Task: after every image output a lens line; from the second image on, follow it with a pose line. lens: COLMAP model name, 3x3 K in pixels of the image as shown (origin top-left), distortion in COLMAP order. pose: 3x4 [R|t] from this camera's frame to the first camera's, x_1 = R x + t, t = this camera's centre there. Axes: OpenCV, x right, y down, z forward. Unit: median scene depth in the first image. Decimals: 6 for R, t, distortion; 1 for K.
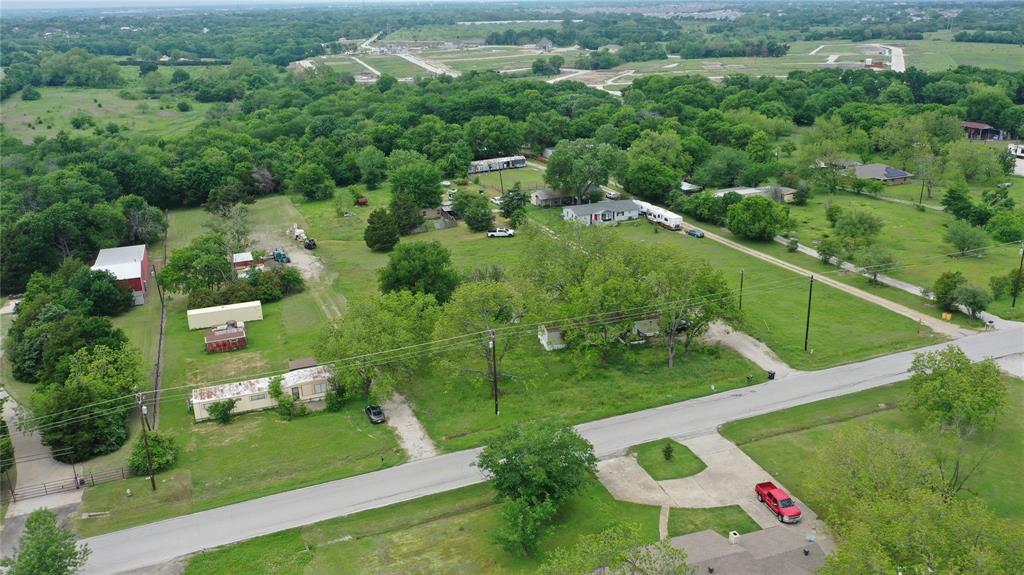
lens RADIAL K [[811.7, 0, 512.0], [0, 811.7, 287.5], [0, 0, 1]] dist [0.006399, -0.005248]
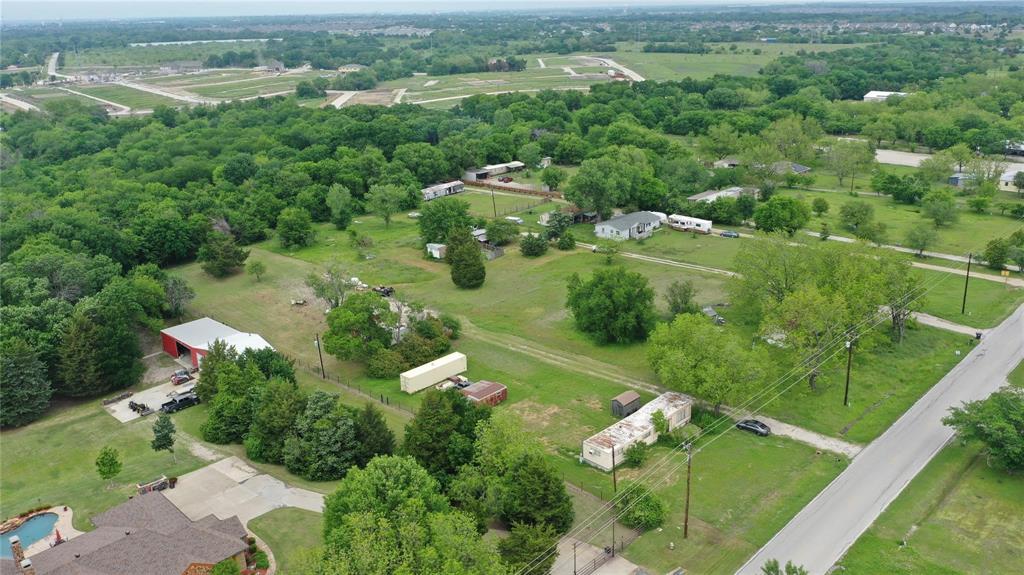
lens RADIAL K [[811.7, 0, 512.0], [0, 811.7, 287.5], [0, 0, 1]] dist [0.006399, -0.005248]
pose [[0.916653, -0.135212, 0.376118, -0.335961], [0.141639, 0.989861, 0.010654, -0.033512], [-0.373745, 0.043507, 0.926511, 0.048833]]
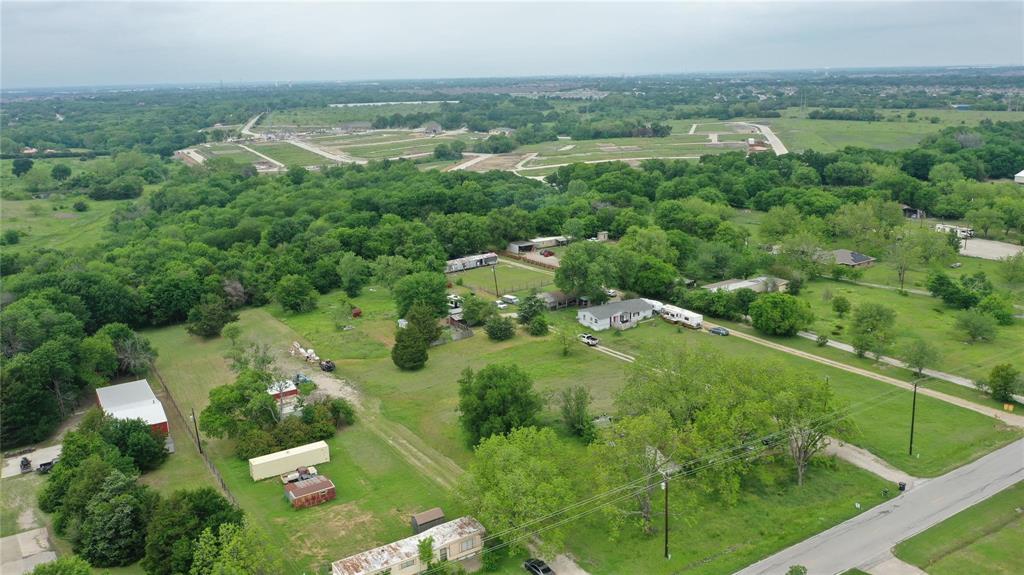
lens RADIAL K [[811.4, 0, 512.0], [0, 811.4, 287.5], [0, 0, 1]] dist [0.005517, 0.002994]
pose [[0.985060, -0.051113, 0.164454, -0.135656], [0.065356, 0.994455, -0.082391, -0.037699], [-0.159330, 0.091908, 0.982938, 0.021953]]
